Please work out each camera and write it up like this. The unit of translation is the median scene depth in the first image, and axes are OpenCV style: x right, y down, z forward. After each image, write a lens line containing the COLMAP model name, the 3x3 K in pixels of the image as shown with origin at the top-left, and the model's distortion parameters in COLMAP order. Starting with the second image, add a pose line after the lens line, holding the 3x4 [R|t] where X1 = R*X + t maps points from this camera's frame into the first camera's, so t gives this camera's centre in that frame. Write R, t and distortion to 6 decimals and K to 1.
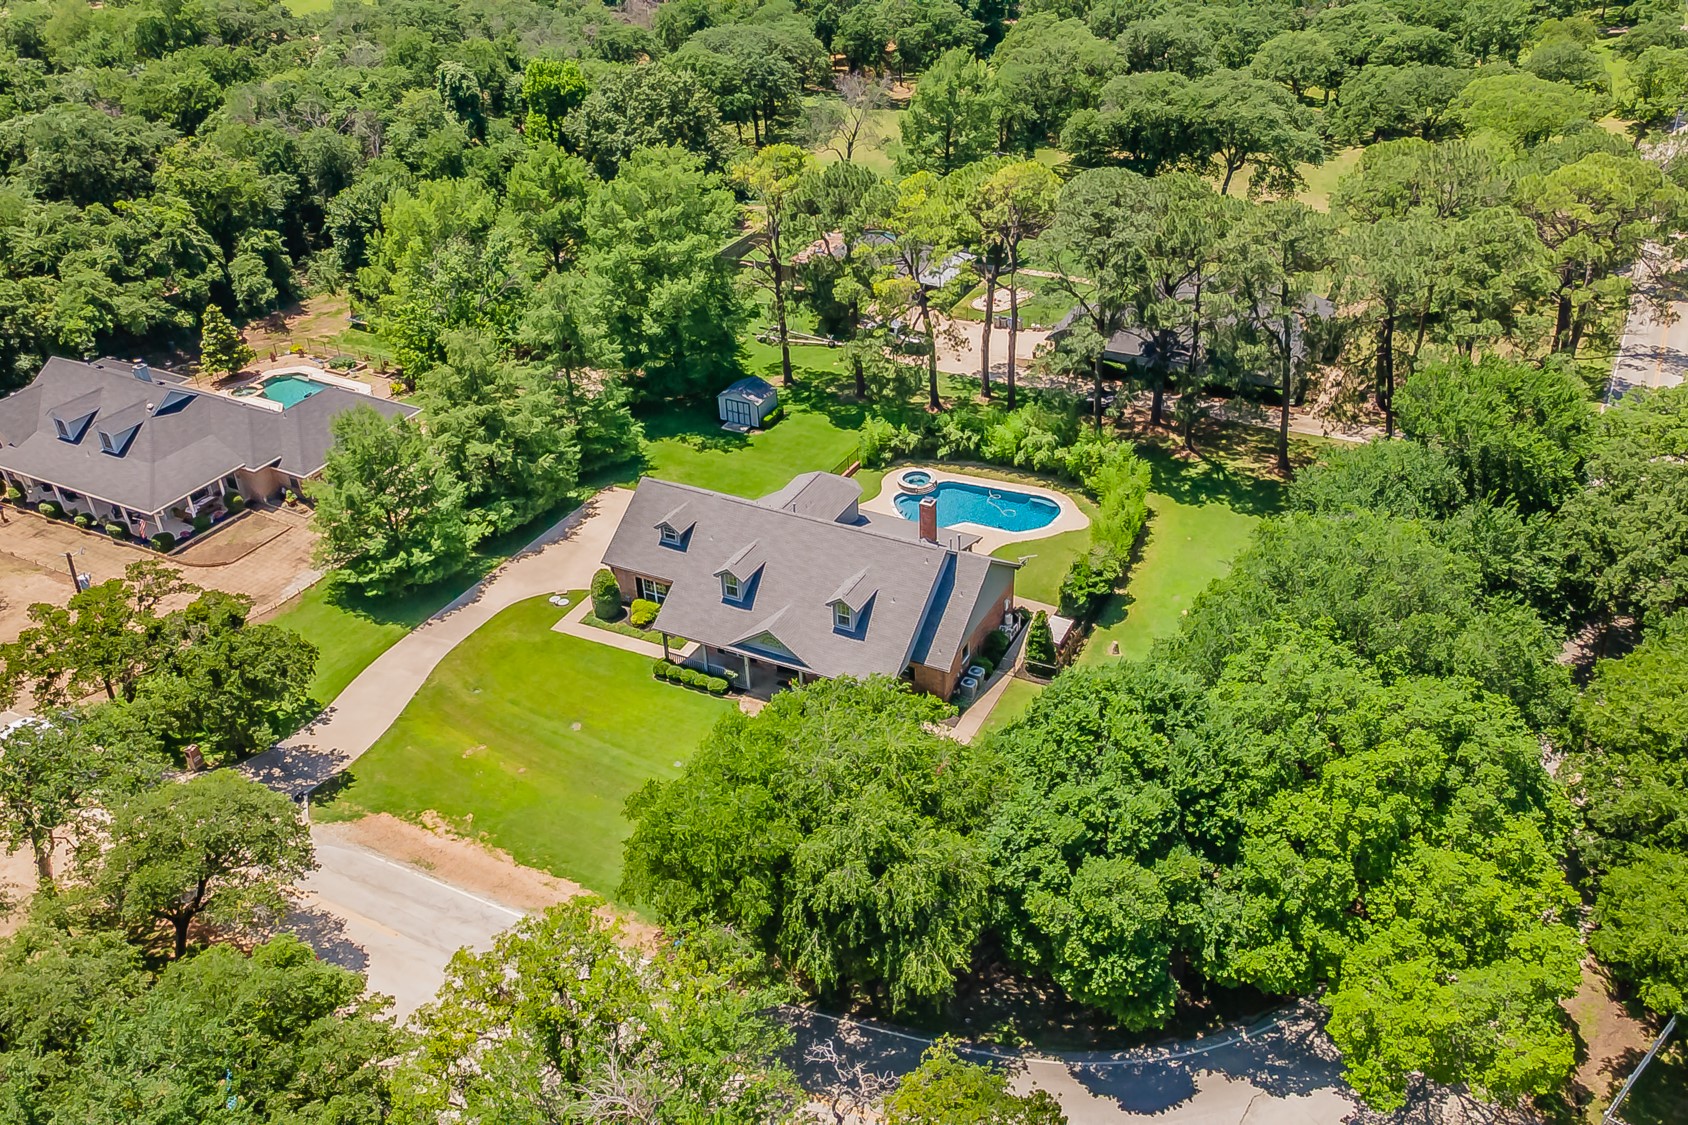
lens RADIAL K [[1360.0, 0, 945.5], [0, 1360.0, 557.6], [0, 0, 1]] dist [0.076565, -0.001941]
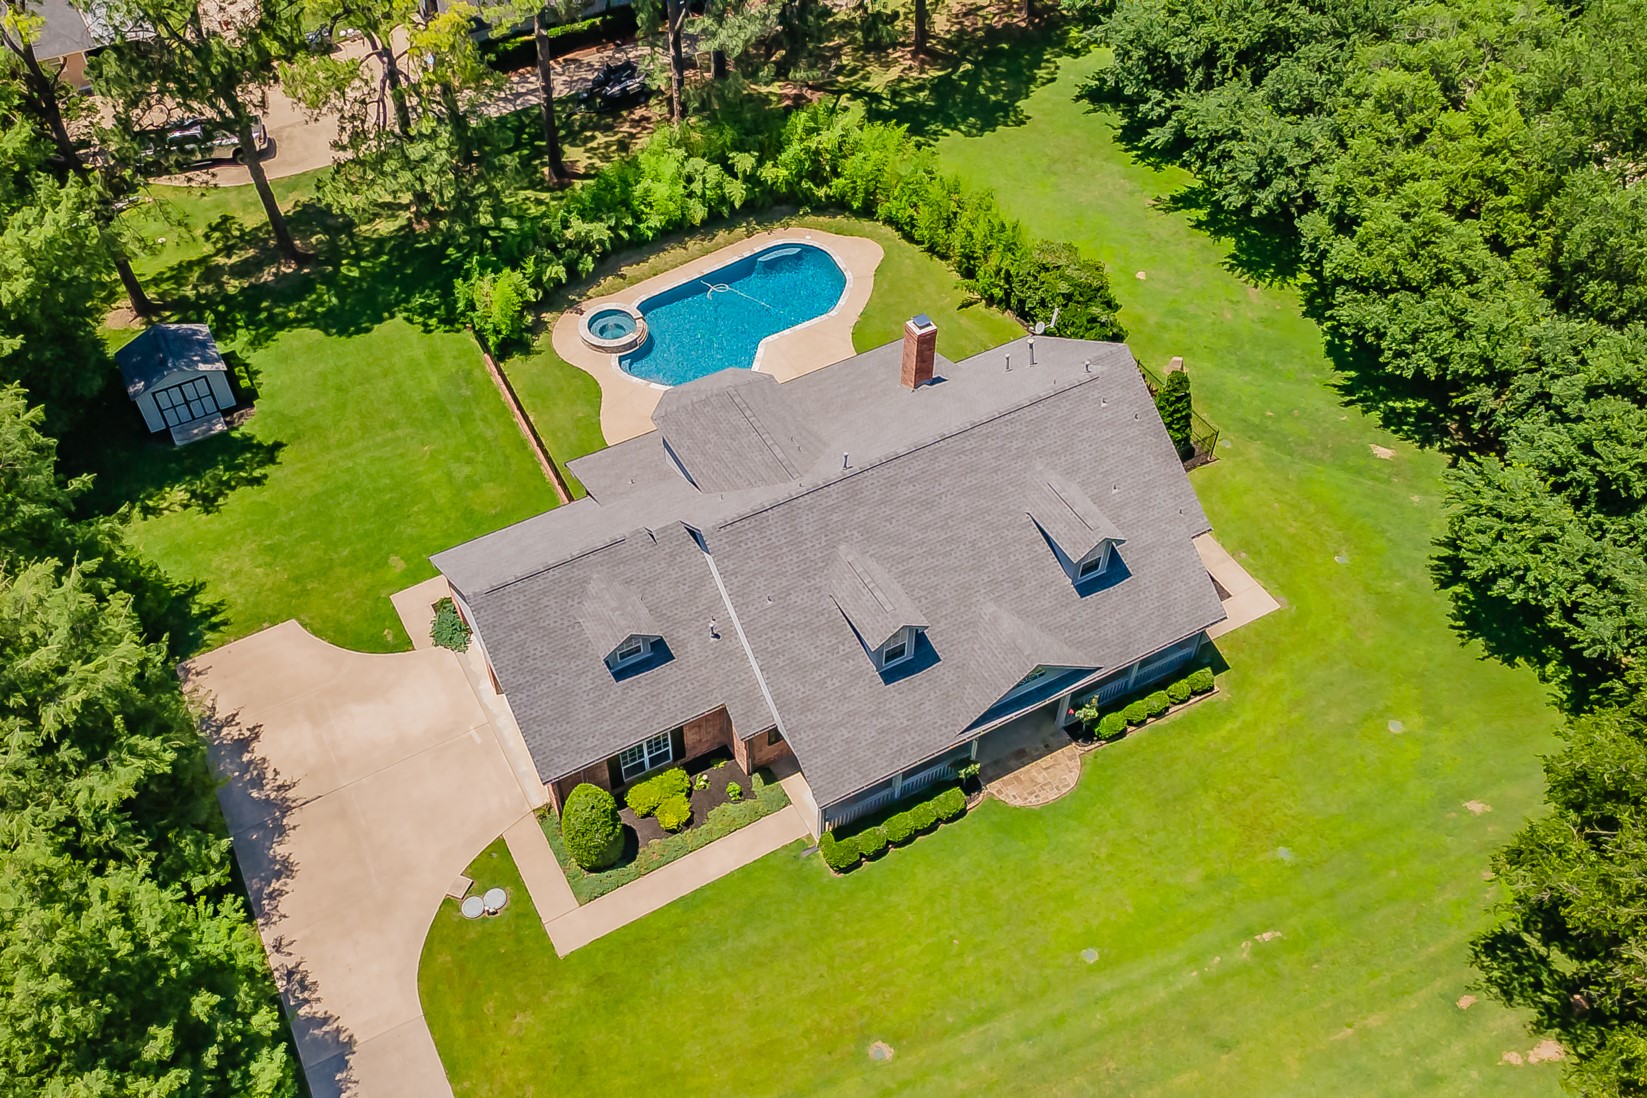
lens RADIAL K [[1362.4, 0, 735.7], [0, 1362.4, 552.2], [0, 0, 1]] dist [0.006331, 0.004232]
pose [[0.626763, -0.602385, 0.494268, -0.347192], [0.445450, 0.797441, 0.407016, -0.200869], [-0.639330, -0.034931, 0.768139, 0.510285]]
